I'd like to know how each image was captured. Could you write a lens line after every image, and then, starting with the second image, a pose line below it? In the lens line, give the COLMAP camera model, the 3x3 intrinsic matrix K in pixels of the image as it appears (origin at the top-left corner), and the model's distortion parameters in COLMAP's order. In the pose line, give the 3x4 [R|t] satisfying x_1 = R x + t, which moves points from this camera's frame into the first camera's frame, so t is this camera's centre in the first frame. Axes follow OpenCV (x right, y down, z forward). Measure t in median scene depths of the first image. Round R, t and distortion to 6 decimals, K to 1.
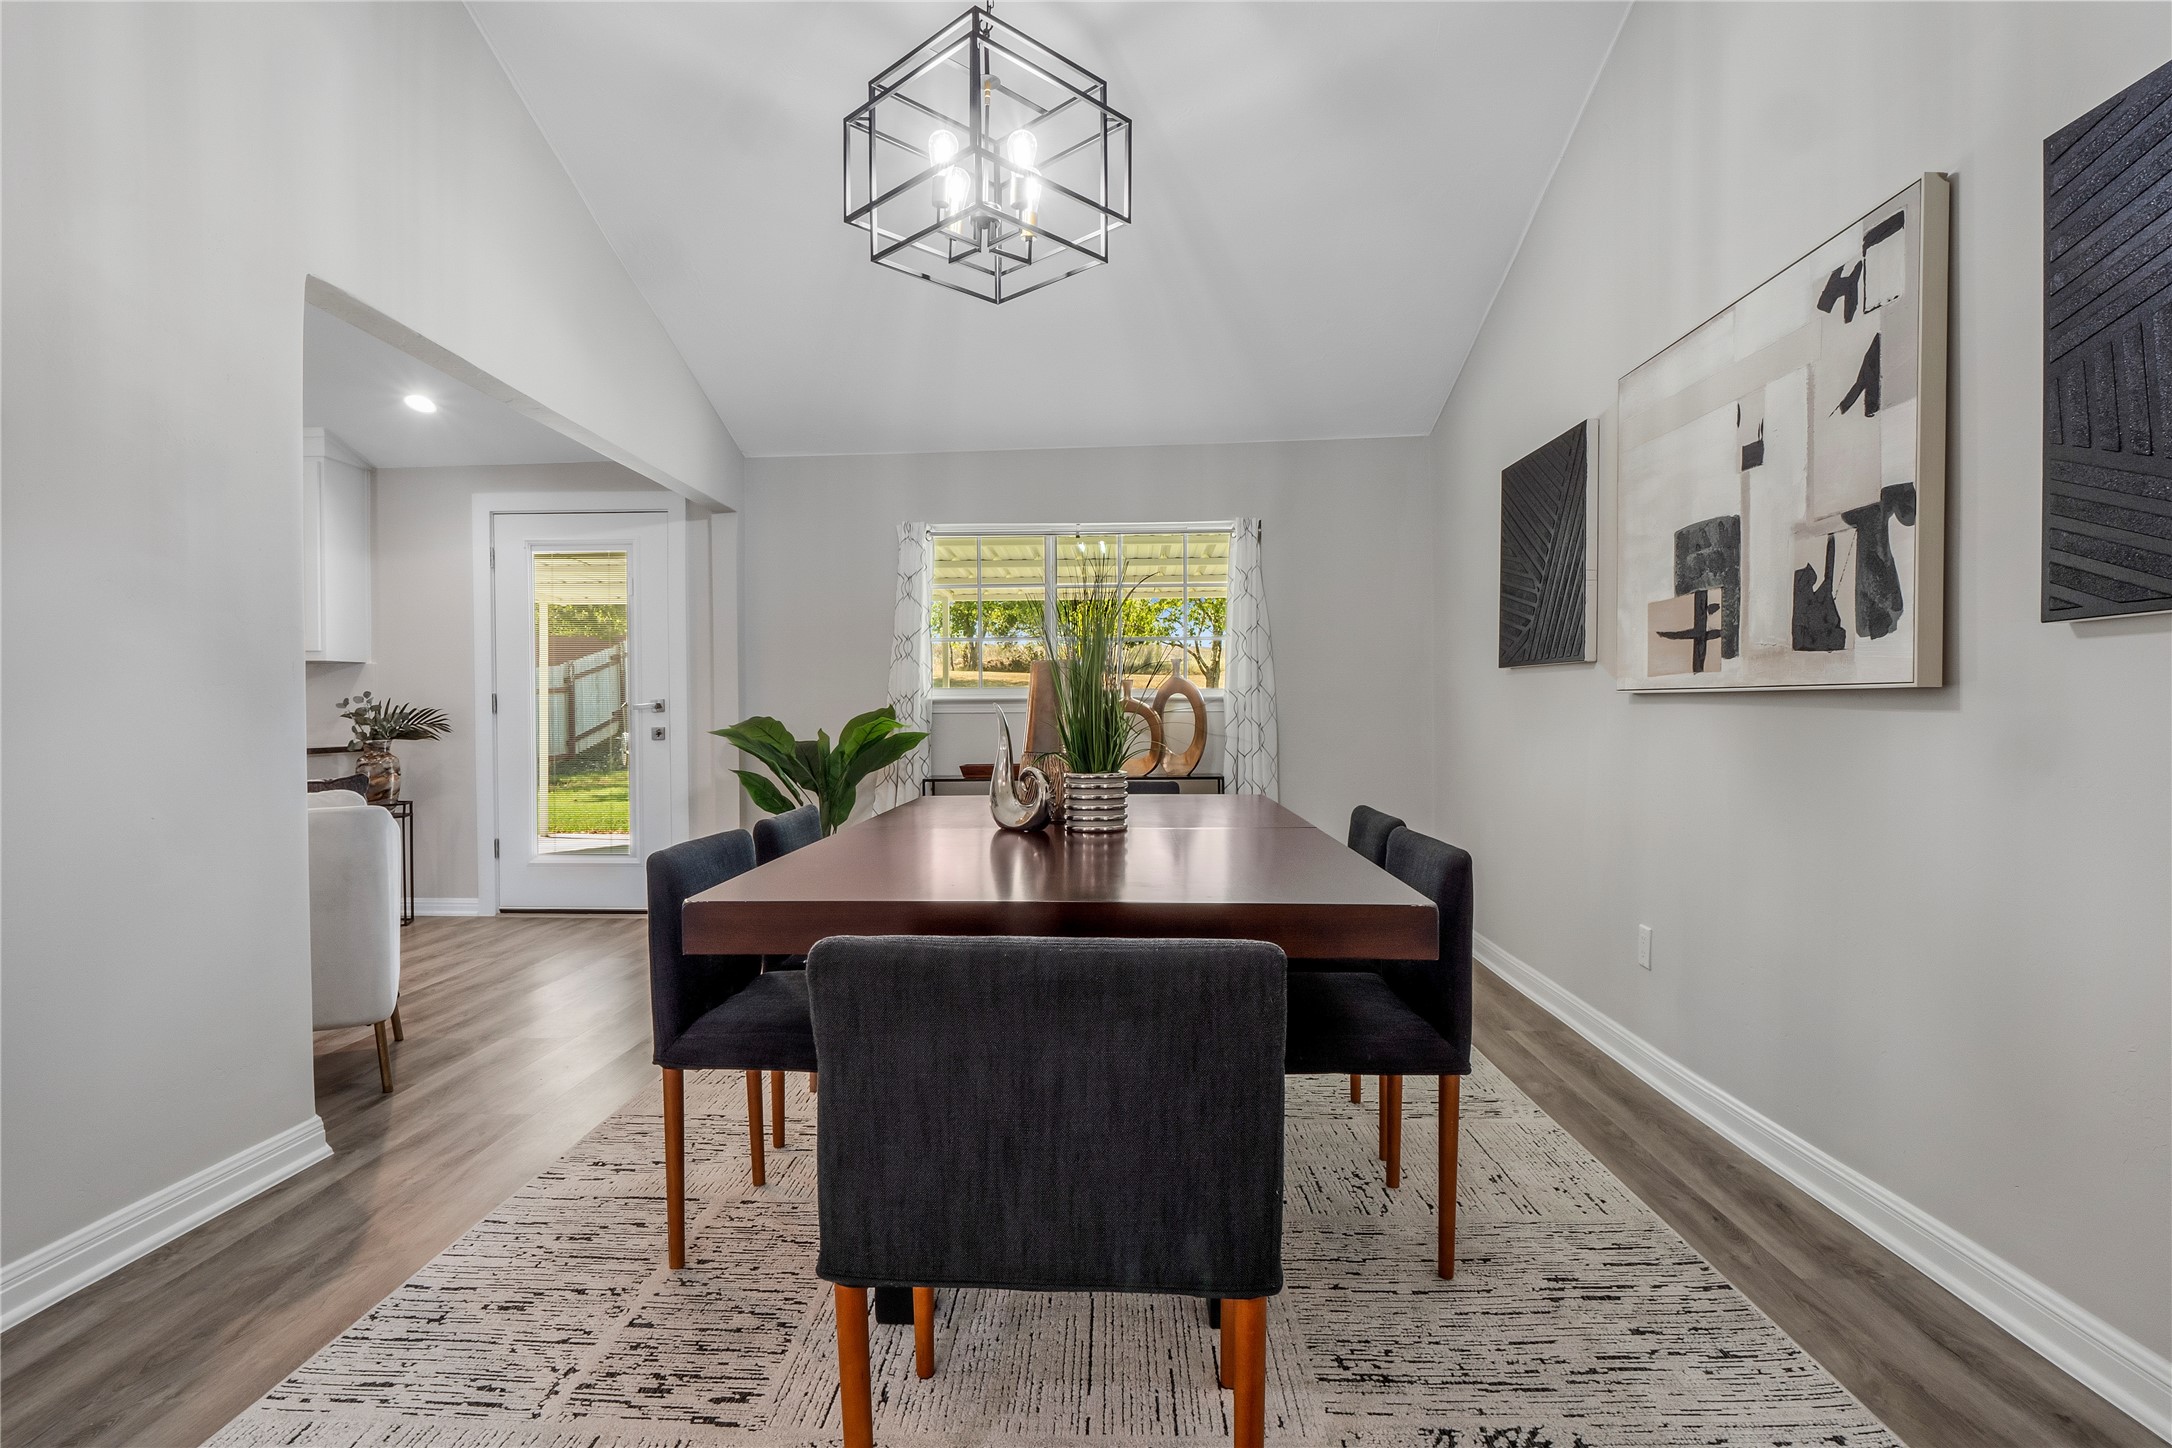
lens RADIAL K [[1100.1, 0, 1077.8], [0, 1100.1, 720.0], [0, 0, 1]] dist [-0.009617, -0.002459]
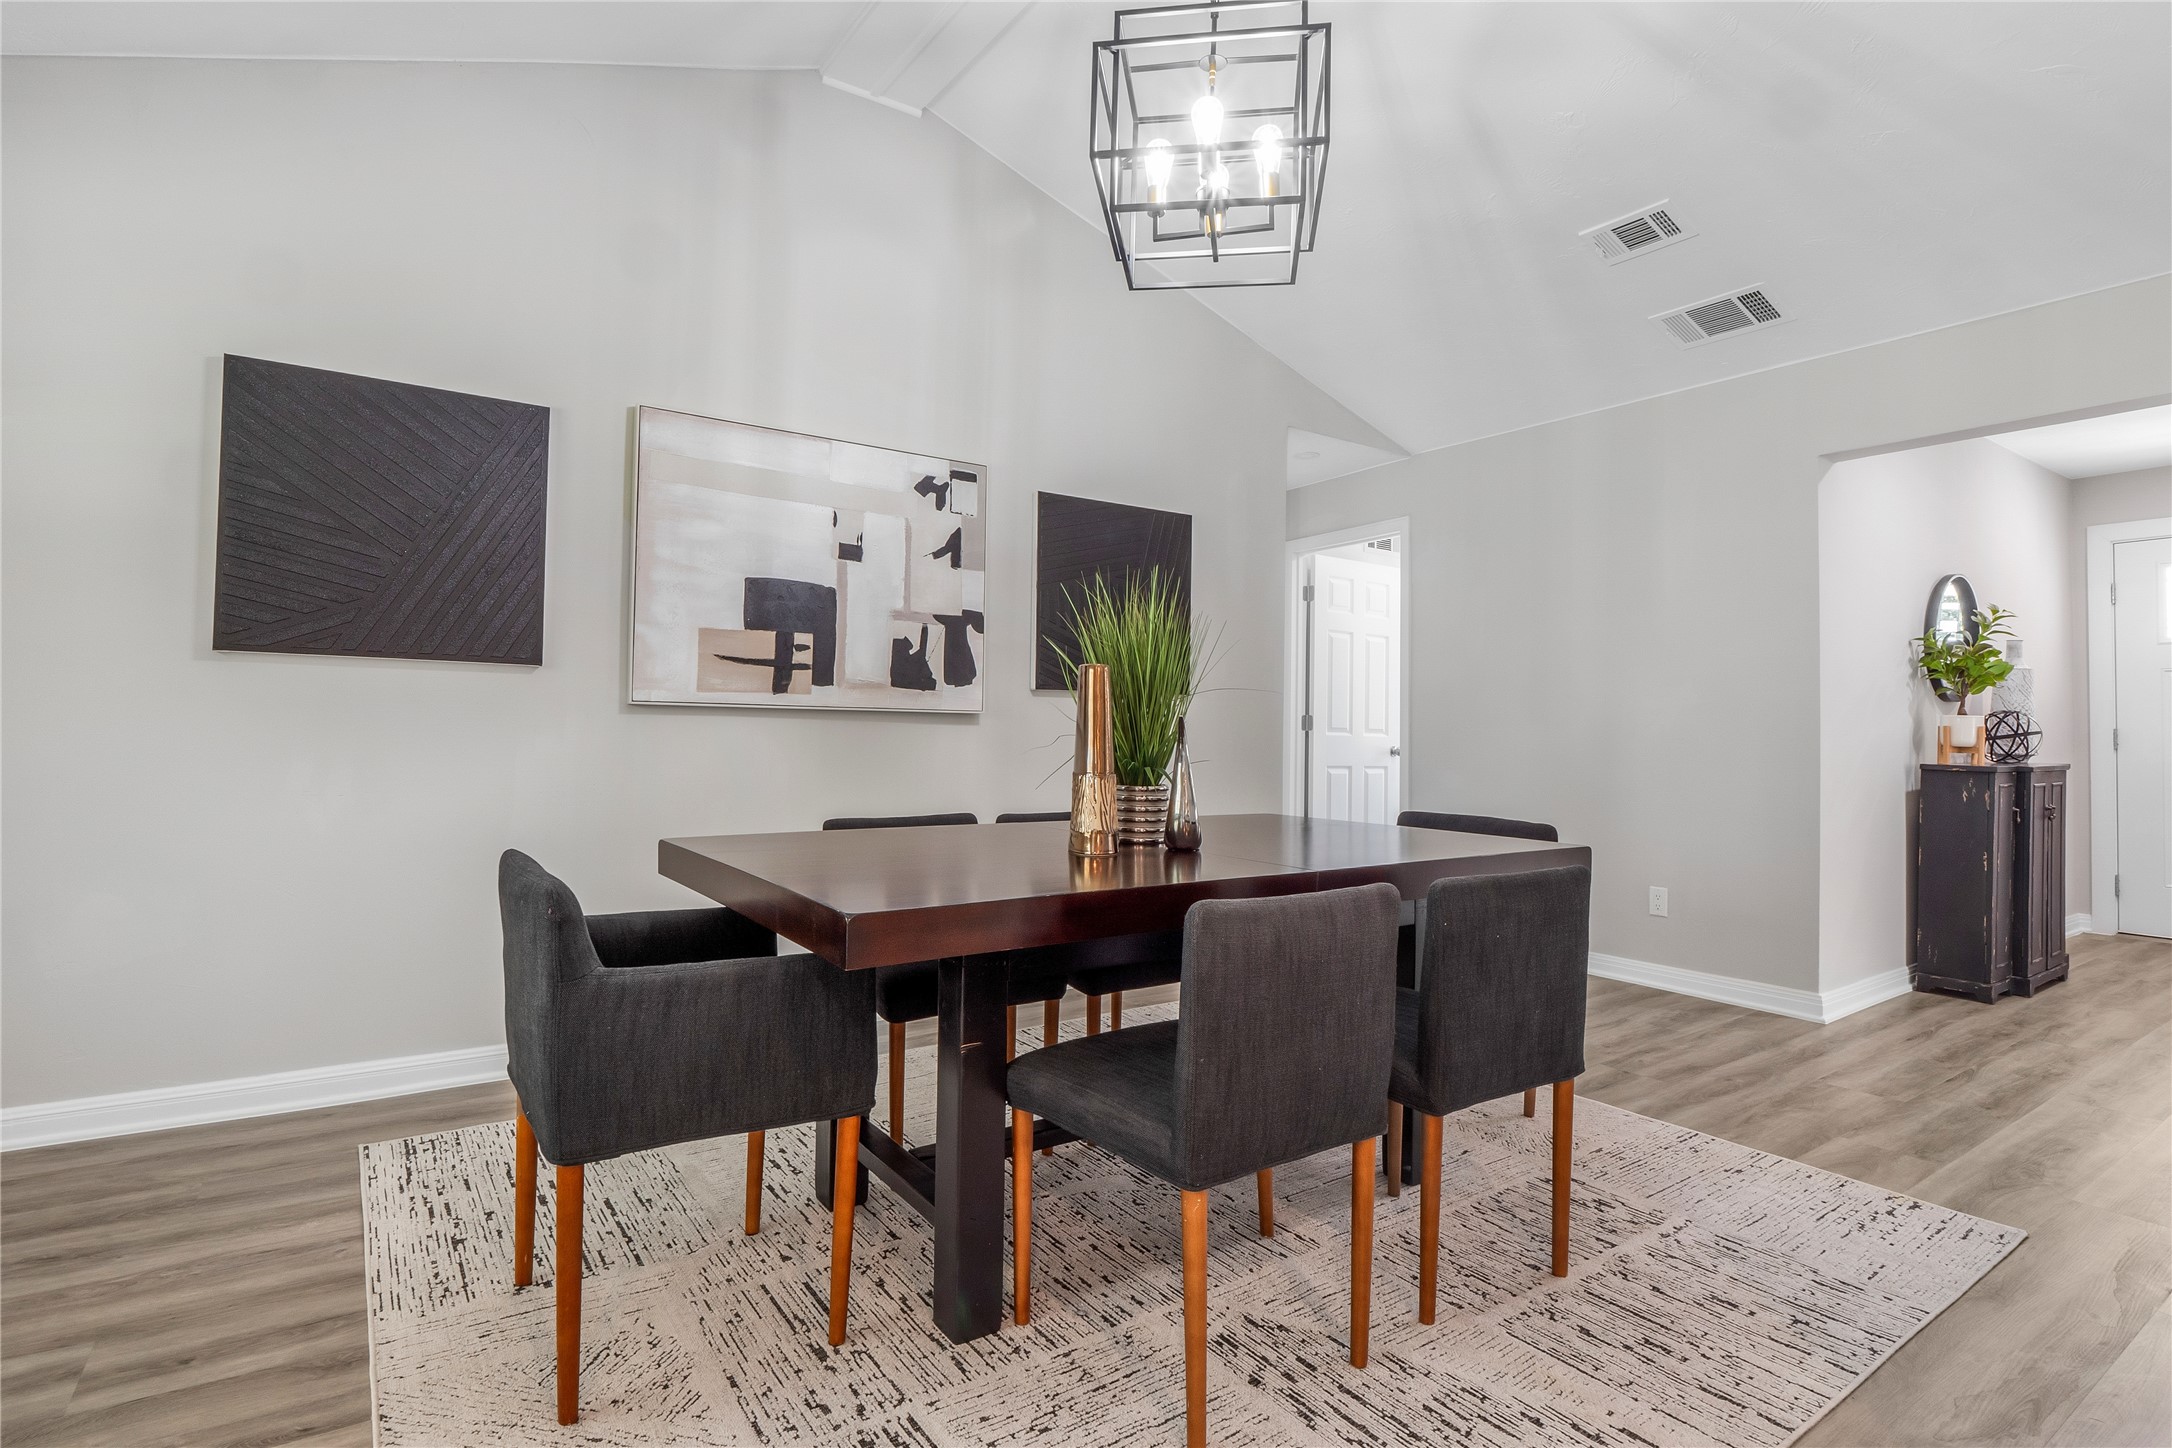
lens RADIAL K [[1100.1, 0, 1074.7], [0, 1100.1, 713.7], [0, 0, 1]] dist [-0.009617, -0.002459]
pose [[-0.613650, 0.002256, 0.789575, -0.854538], [-0.006582, 0.999947, -0.007973, -0.013406], [-0.789551, -0.010090, -0.613602, 1.897604]]
